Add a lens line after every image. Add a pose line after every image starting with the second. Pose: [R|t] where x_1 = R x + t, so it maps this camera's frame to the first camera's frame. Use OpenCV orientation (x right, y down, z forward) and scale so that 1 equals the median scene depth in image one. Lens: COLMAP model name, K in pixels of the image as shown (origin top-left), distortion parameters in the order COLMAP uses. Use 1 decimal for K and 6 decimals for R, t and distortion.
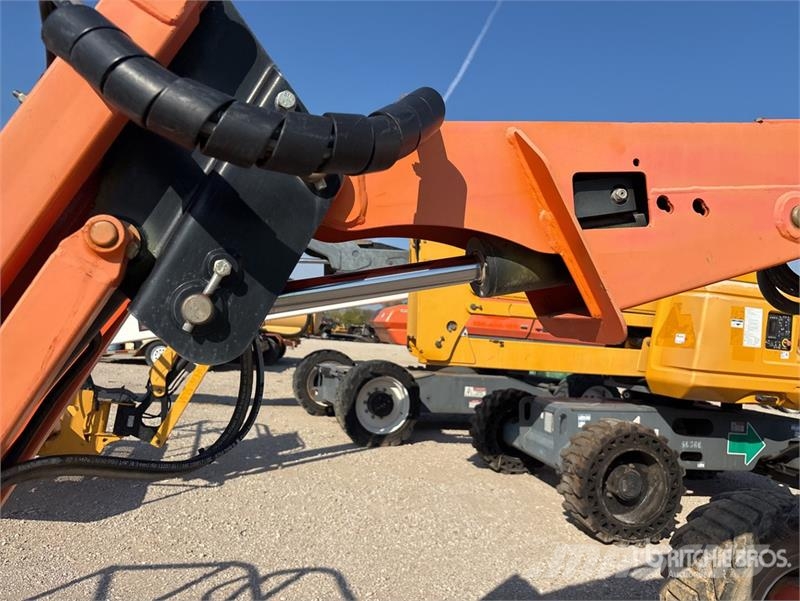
lens RADIAL K [[612.7, 0, 399.6], [0, 612.7, 305.5], [0, 0, 1]] dist [-0.001678, -0.010458]
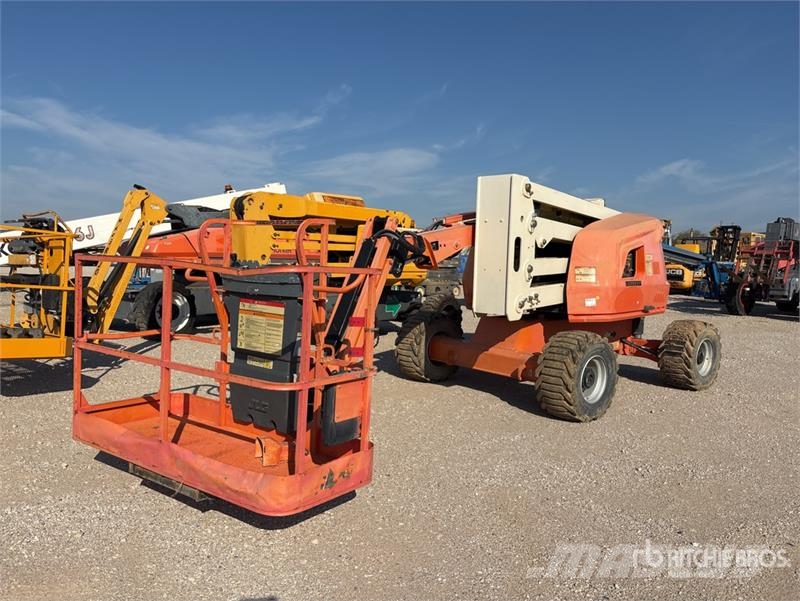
lens RADIAL K [[612.7, 0, 399.5], [0, 612.7, 298.1], [0, 0, 1]] dist [-0.001678, -0.010458]
pose [[0.803174, -0.099506, 0.587376, -0.611435], [0.012115, 0.988476, 0.150889, -0.104651], [-0.595622, -0.114074, 0.795124, -0.624198]]
